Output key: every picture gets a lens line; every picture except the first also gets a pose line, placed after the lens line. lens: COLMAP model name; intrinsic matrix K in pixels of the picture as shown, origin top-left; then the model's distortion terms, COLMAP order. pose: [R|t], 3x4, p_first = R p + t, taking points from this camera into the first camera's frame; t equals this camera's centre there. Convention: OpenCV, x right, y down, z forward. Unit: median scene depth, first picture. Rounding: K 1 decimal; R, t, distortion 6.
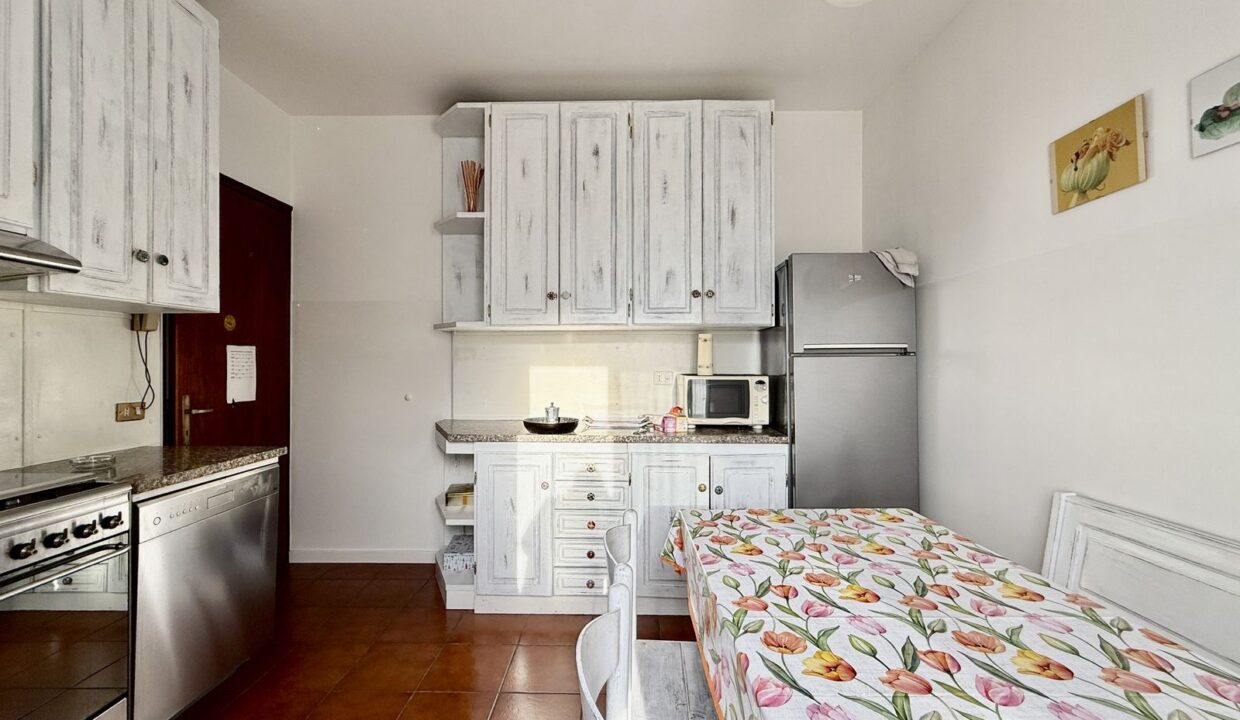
lens RADIAL K [[495.3, 0, 620.0], [0, 495.3, 360.0], [0, 0, 1]] dist [-0.001930, -0.000376]
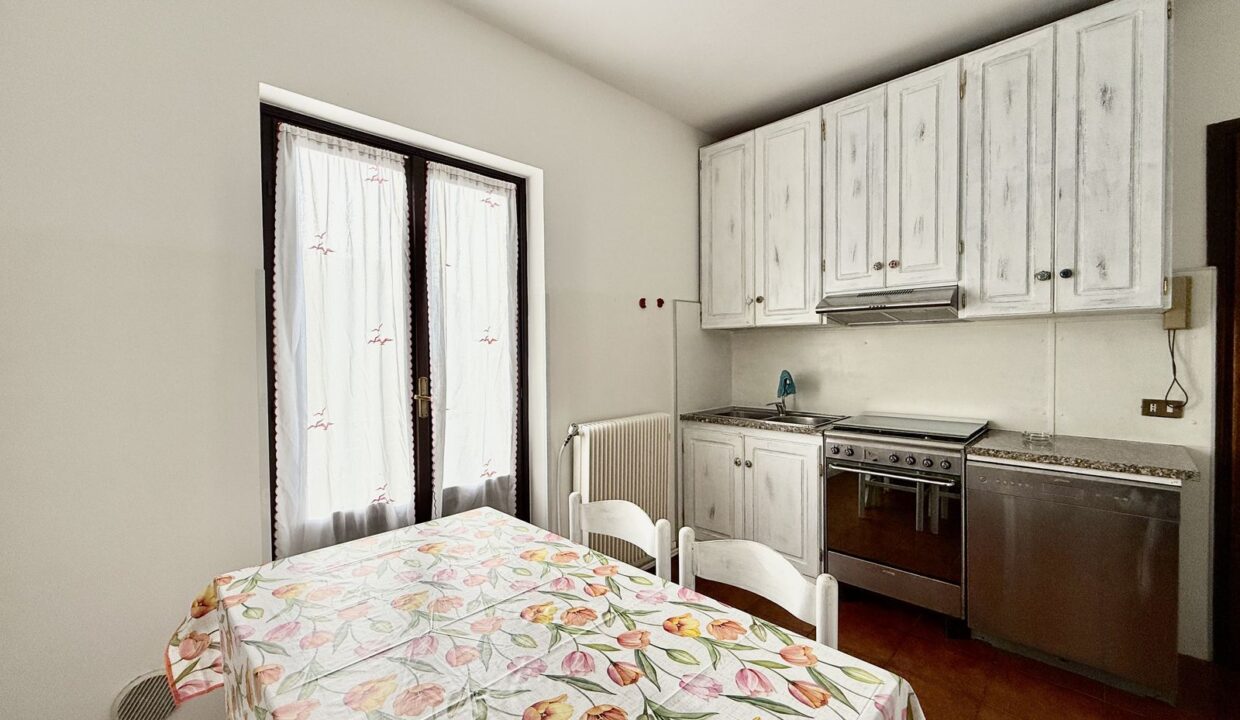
lens RADIAL K [[495.3, 0, 620.0], [0, 495.3, 360.0], [0, 0, 1]] dist [-0.001930, -0.000376]
pose [[-0.697275, 0.021626, -0.716478, 0.724299], [0.013571, 0.999764, 0.016969, -0.039824], [0.716675, 0.002108, -0.697404, 1.219158]]
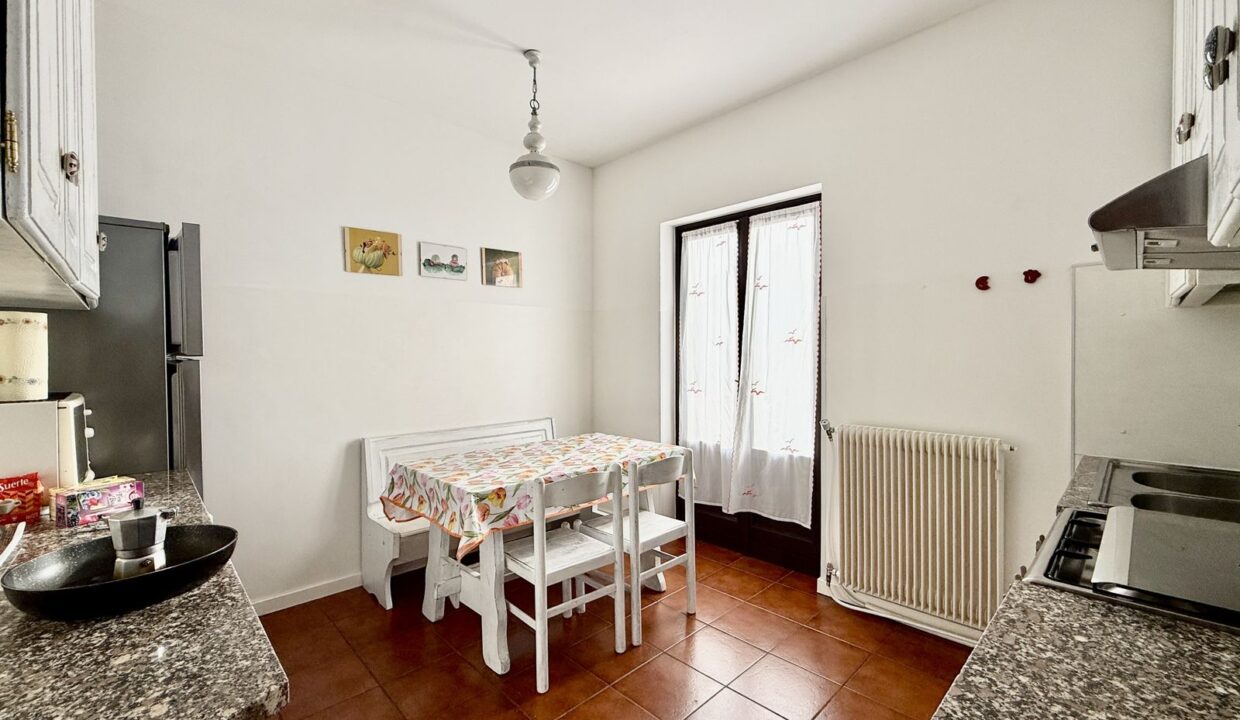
lens RADIAL K [[508.2, 0, 620.0], [0, 508.2, 360.0], [0, 0, 1]] dist [-0.000335, -0.000019]
pose [[-0.703088, -0.004834, 0.711087, -1.016457], [-0.000490, 0.999980, 0.006313, -0.019364], [-0.711103, 0.004090, -0.703076, 1.676780]]
